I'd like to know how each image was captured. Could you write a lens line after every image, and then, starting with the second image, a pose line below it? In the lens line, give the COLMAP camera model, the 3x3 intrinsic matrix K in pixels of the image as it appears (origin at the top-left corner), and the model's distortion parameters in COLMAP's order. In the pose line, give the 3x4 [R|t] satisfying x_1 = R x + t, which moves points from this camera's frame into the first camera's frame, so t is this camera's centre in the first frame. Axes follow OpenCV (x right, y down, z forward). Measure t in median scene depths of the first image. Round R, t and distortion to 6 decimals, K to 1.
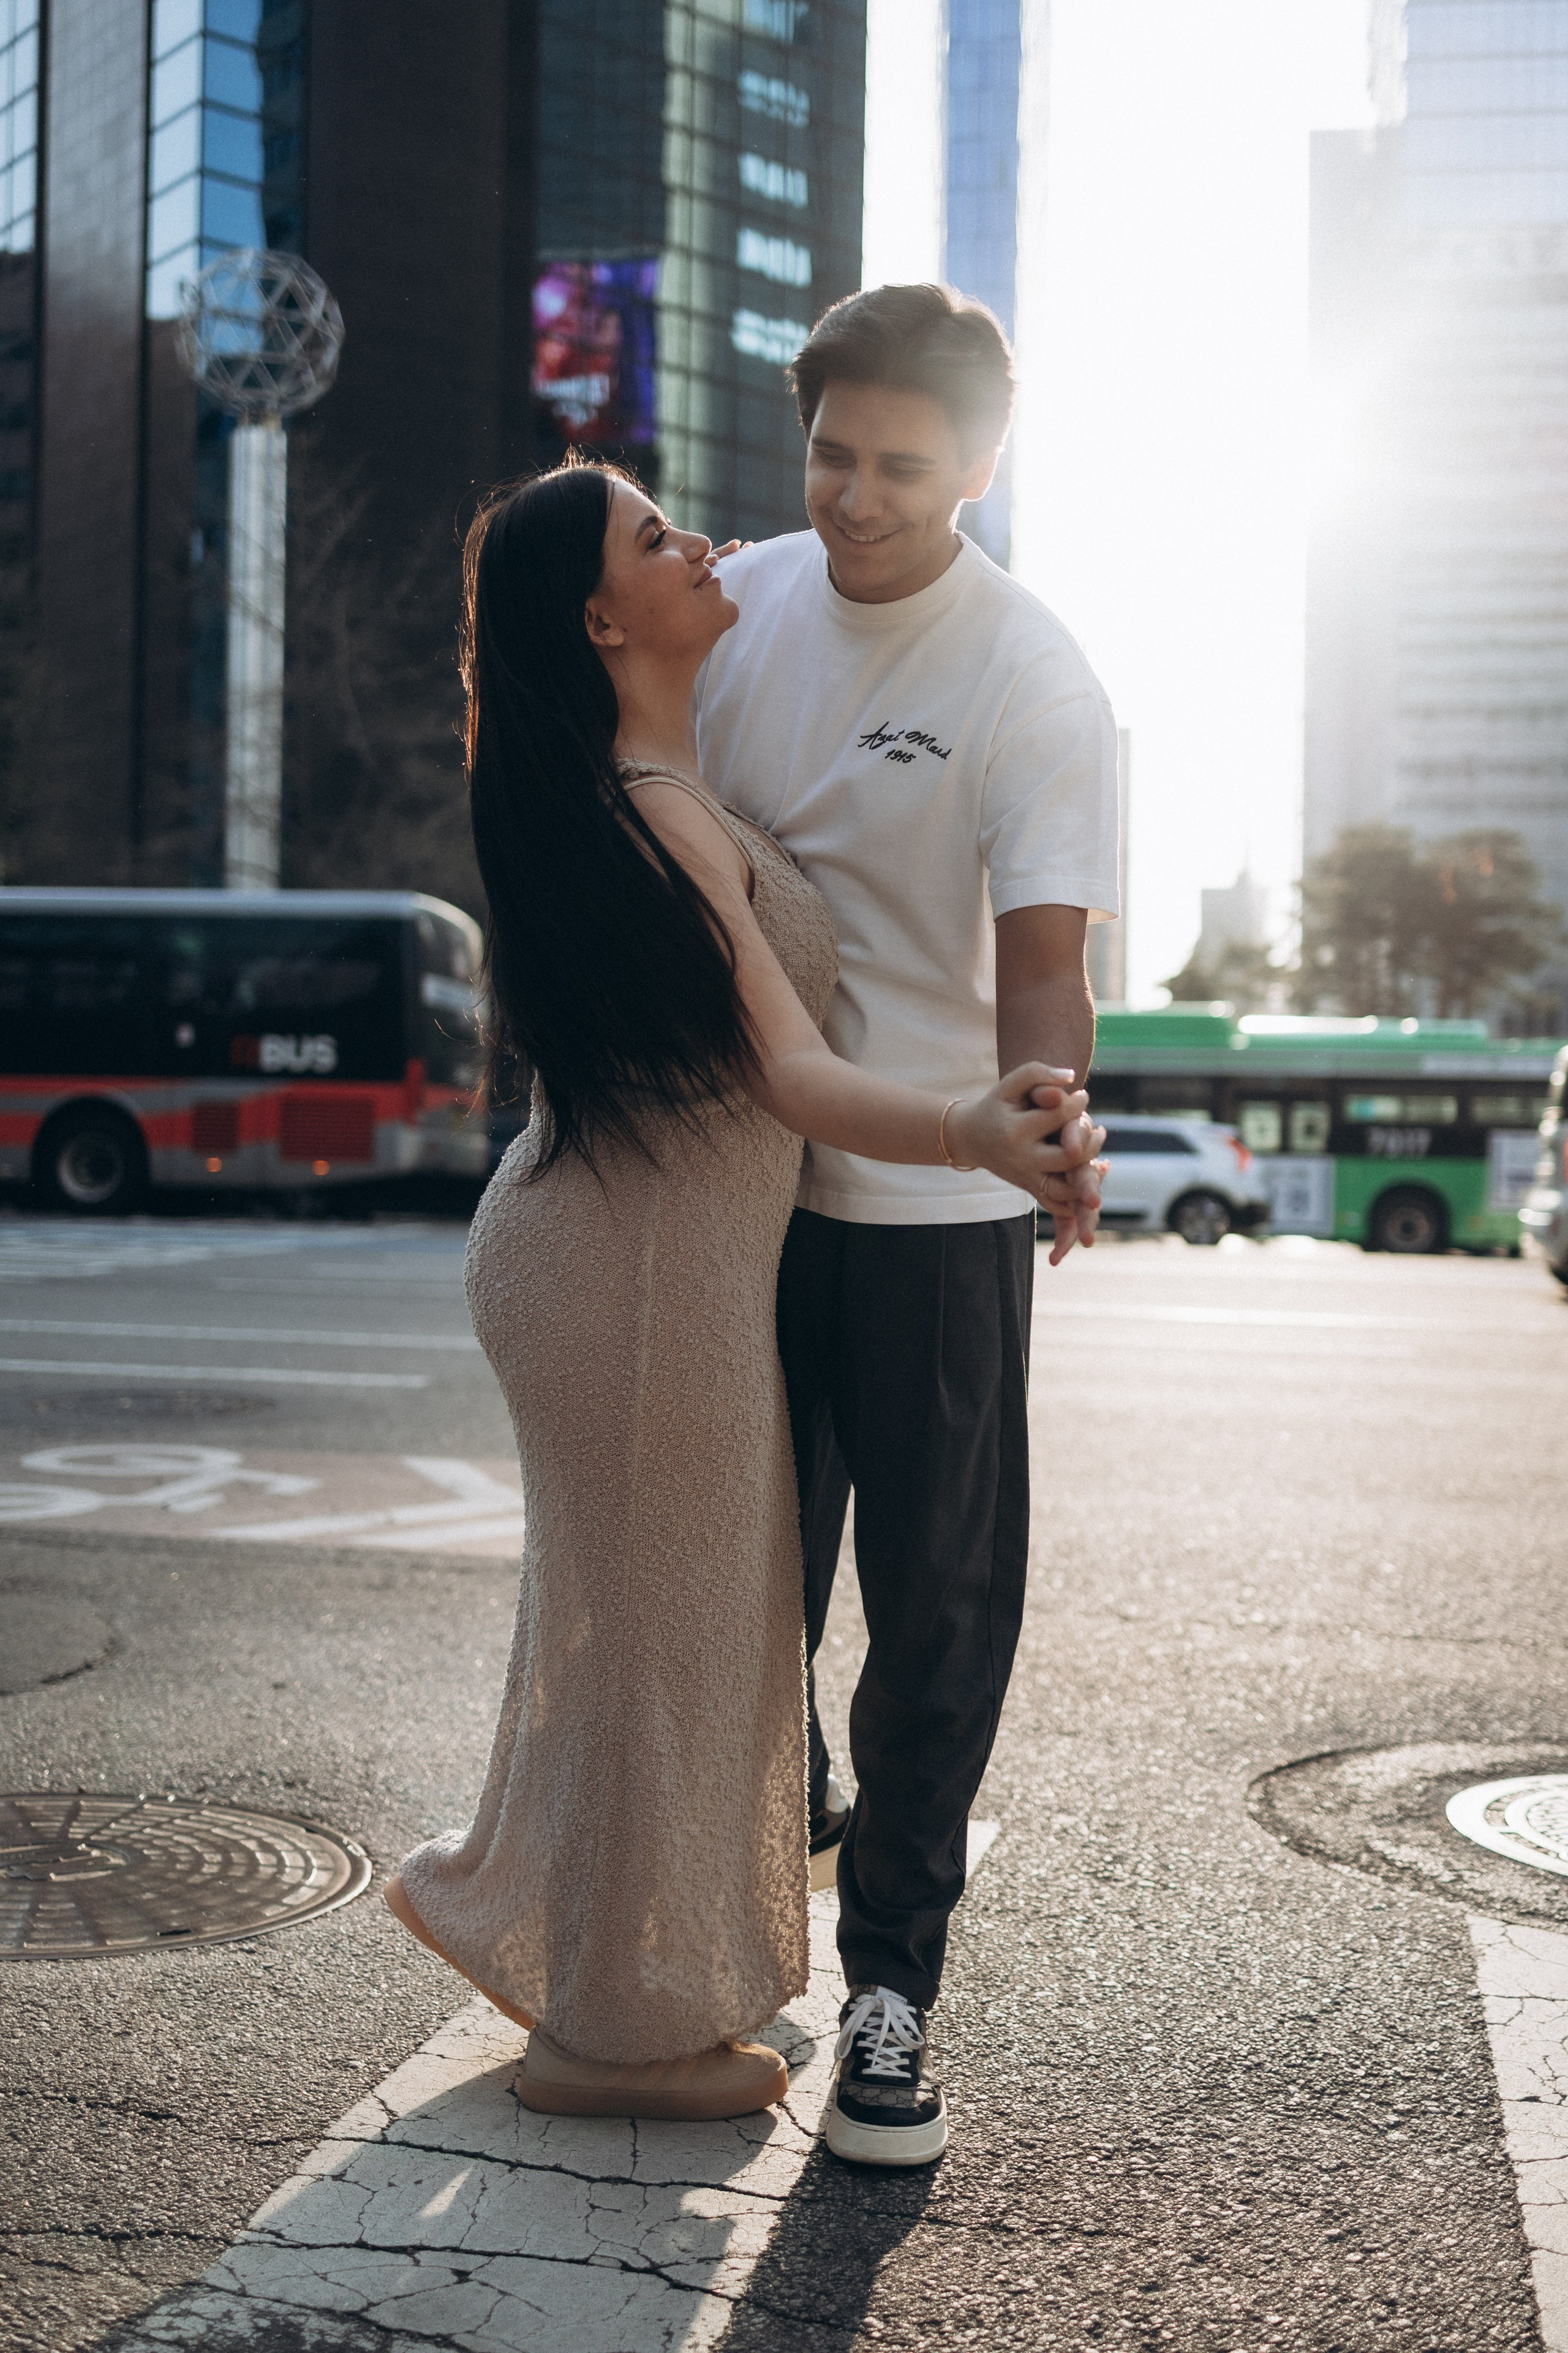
lens RADIAL K [[2464.7, 0, 784.0], [0, 2464.7, 1176.5], [0, 0, 1]] dist [0.007985, -0.008476]
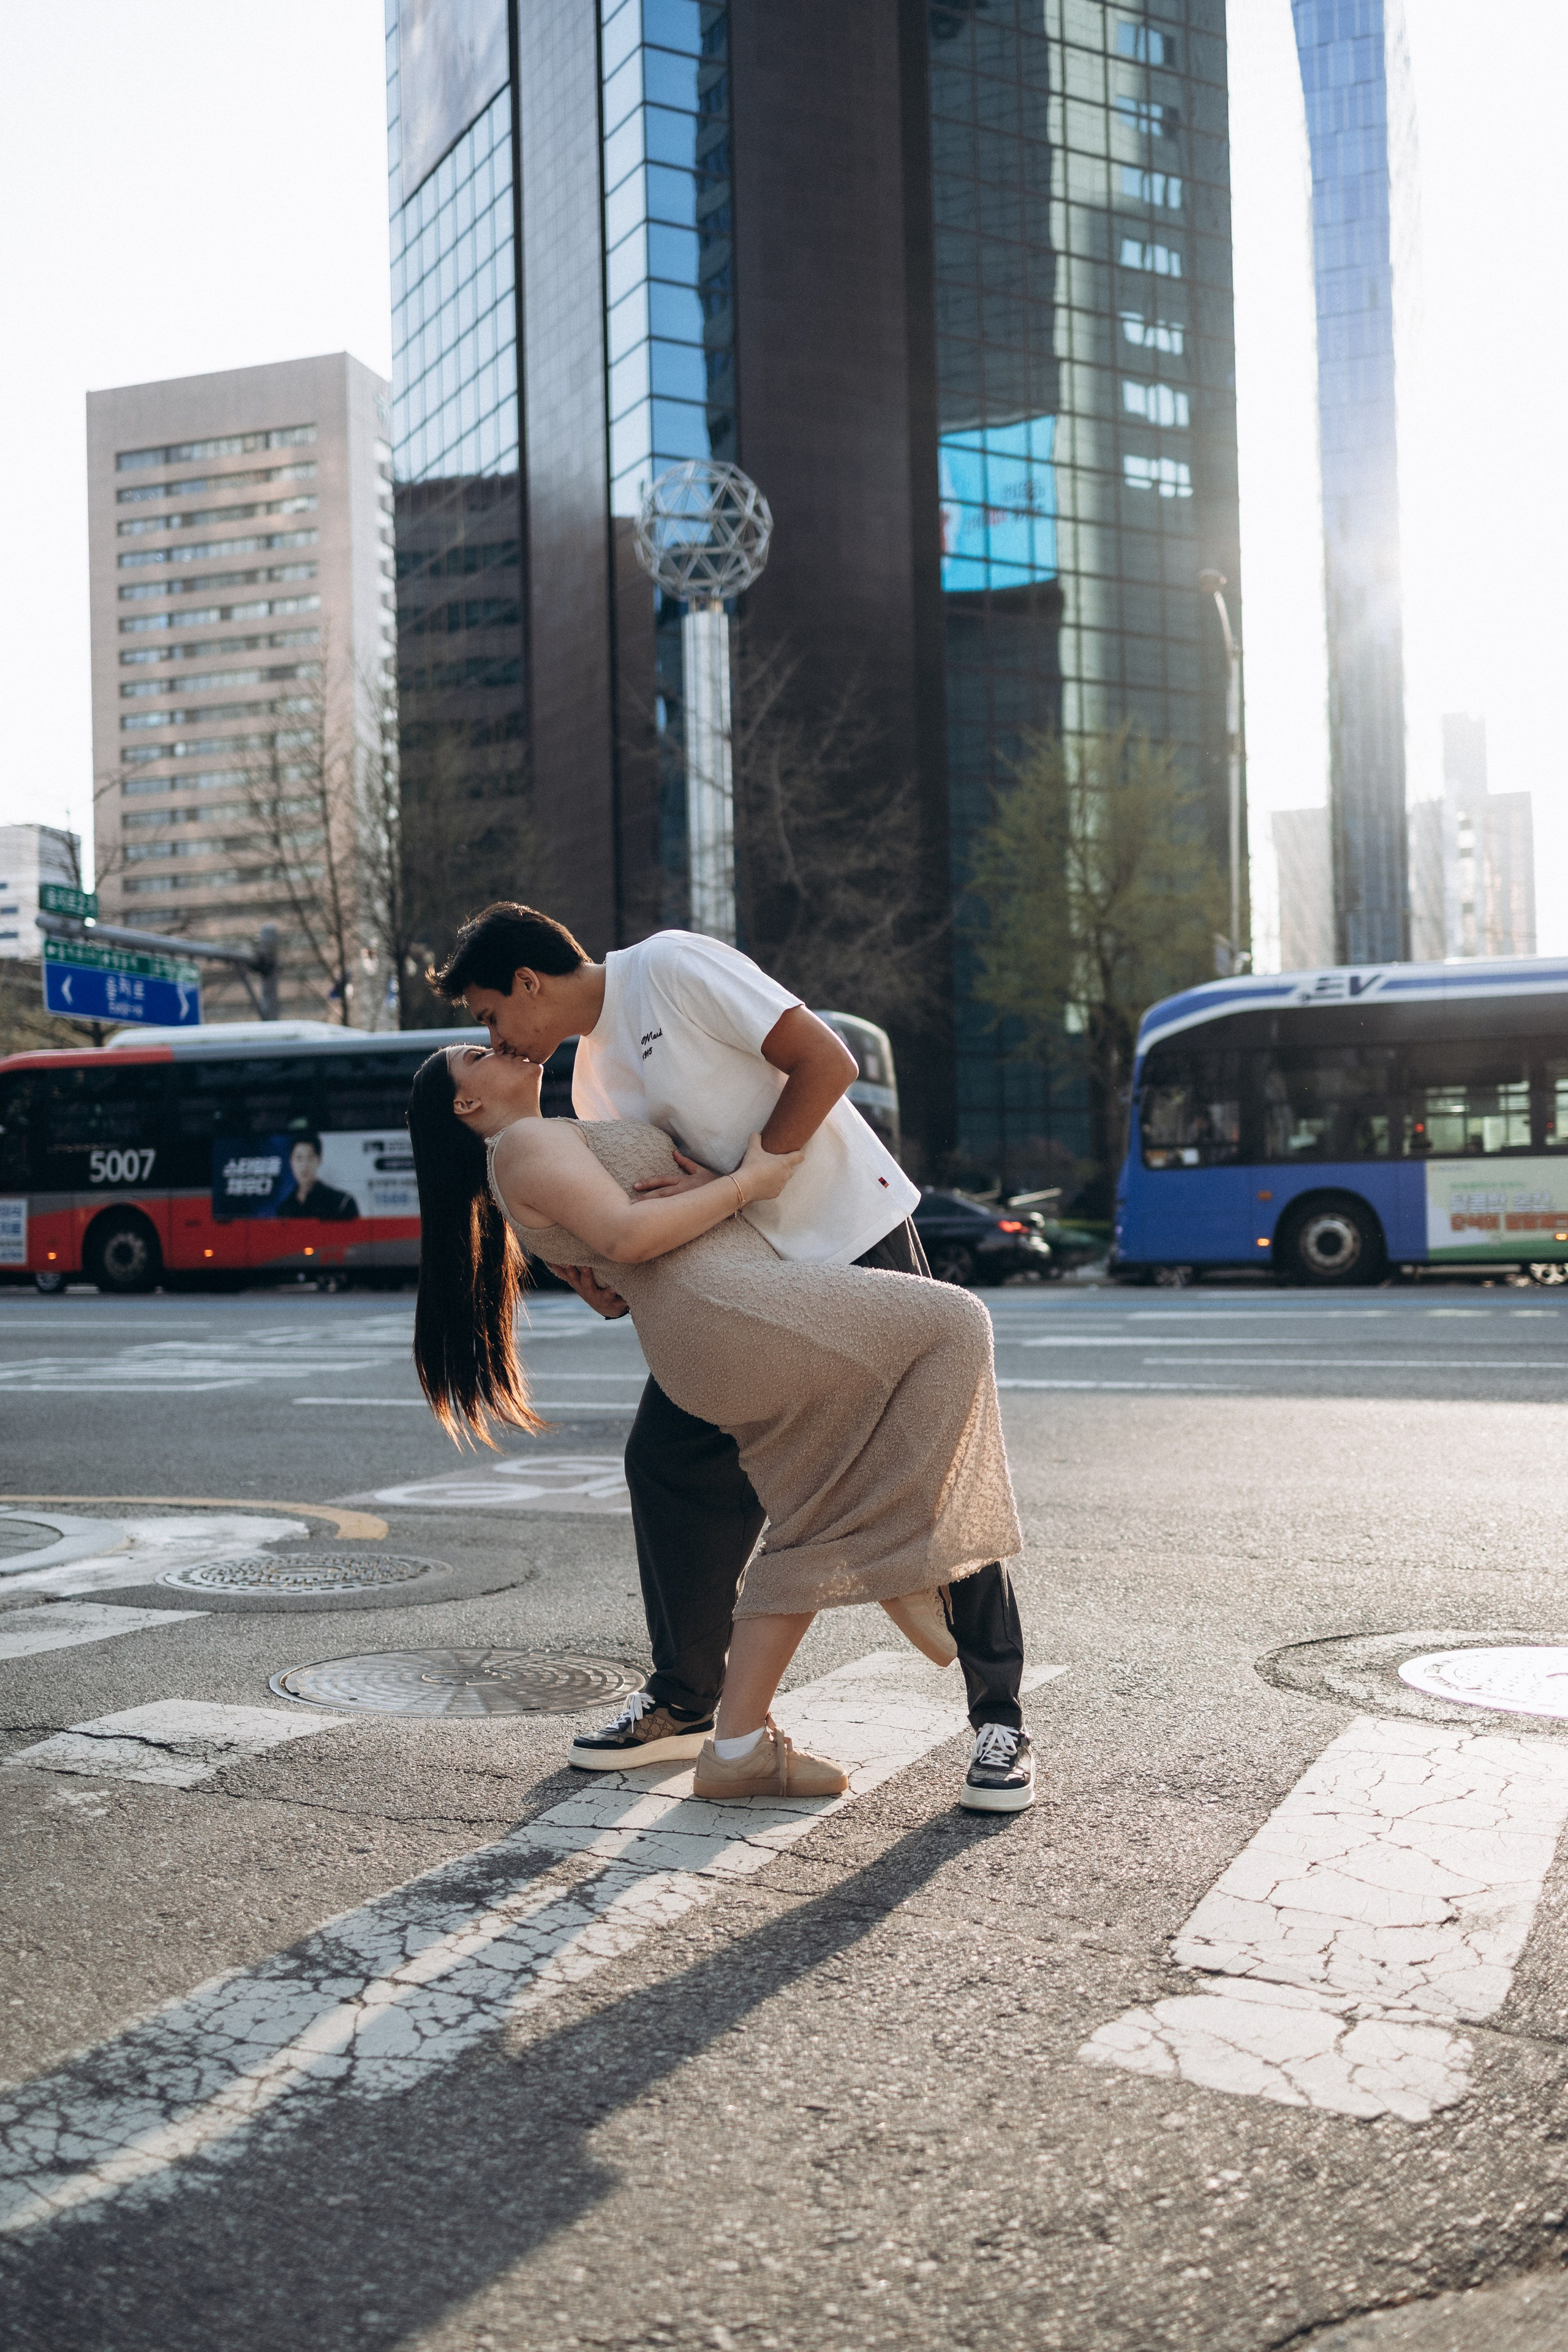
lens RADIAL K [[2235.4, 0, 736.8], [0, 2235.4, 1217.4], [0, 0, 1]] dist [0.007117, 0.002080]
pose [[0.976173, -0.042227, -0.212845, 0.146697], [0.039937, 0.999089, -0.015051, -0.000399], [0.213286, 0.006192, 0.976970, -0.297527]]
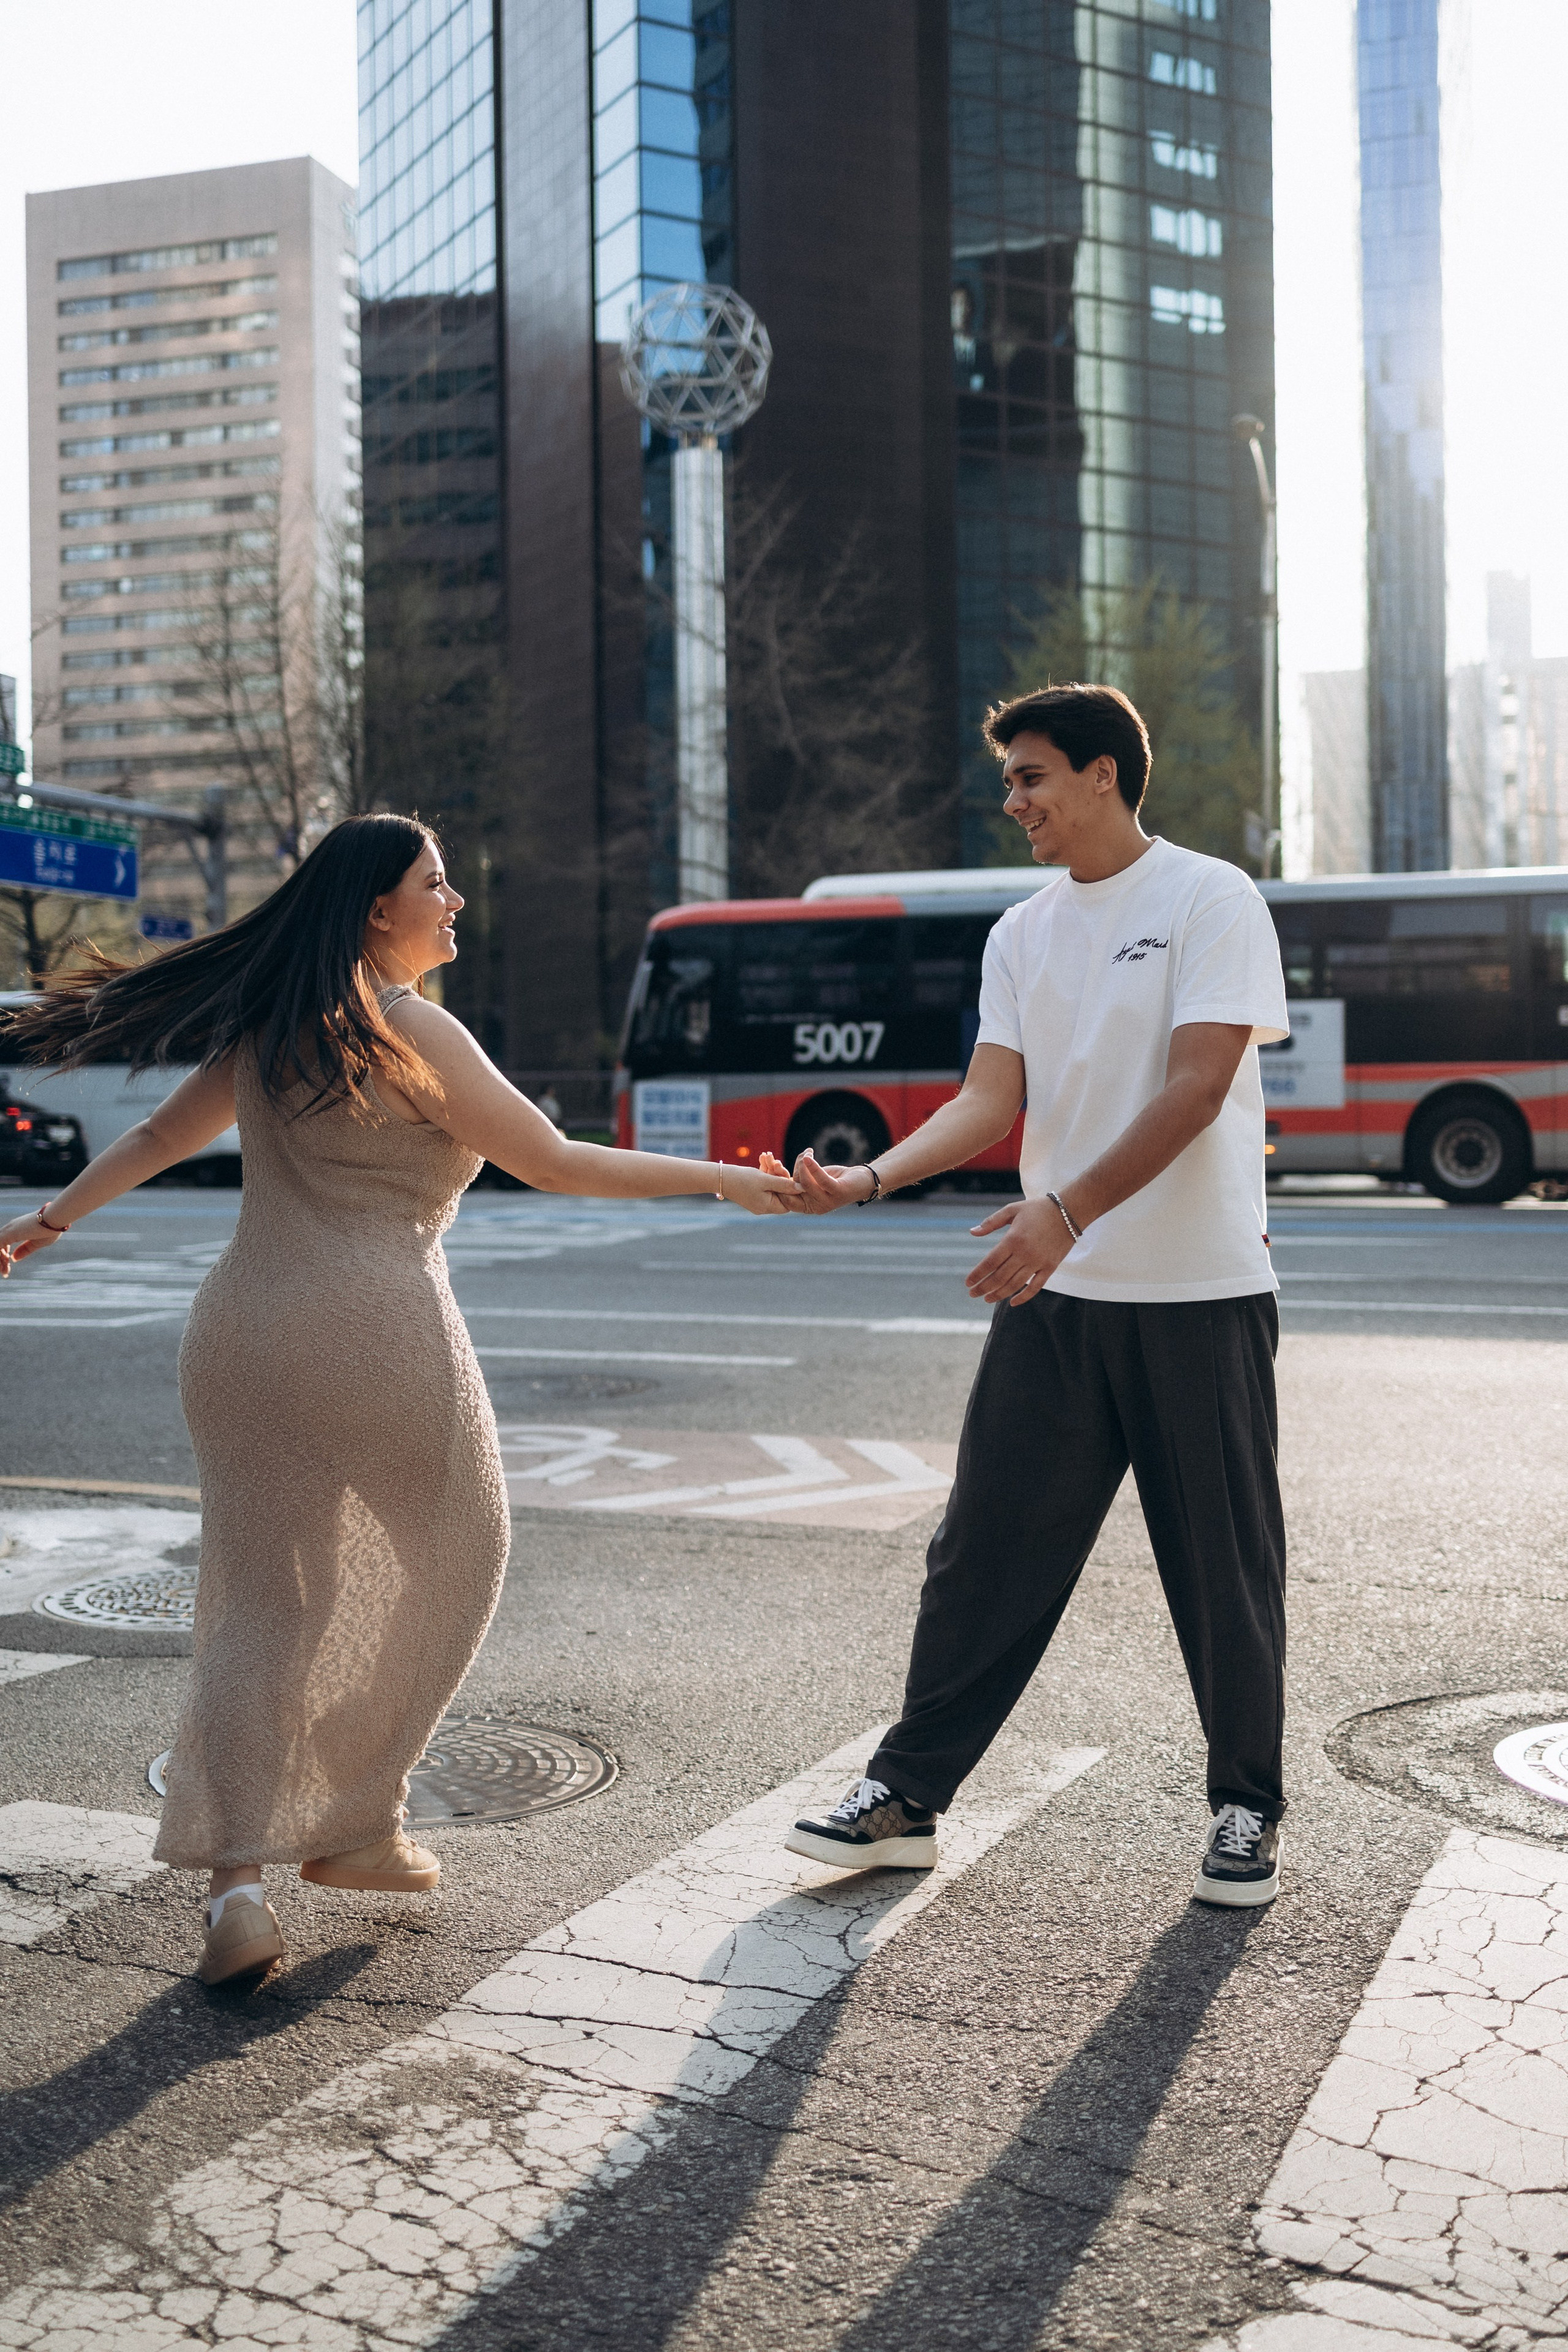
lens RADIAL K [[2393.9, 0, 790.6], [0, 2393.9, 1129.1], [0, 0, 1]] dist [0.008143, -0.011638]
pose [[0.982017, -0.029068, -0.186540, 0.127608], [0.029465, 0.999566, -0.000645, -0.048144], [0.186478, -0.004863, 0.982447, -0.190041]]
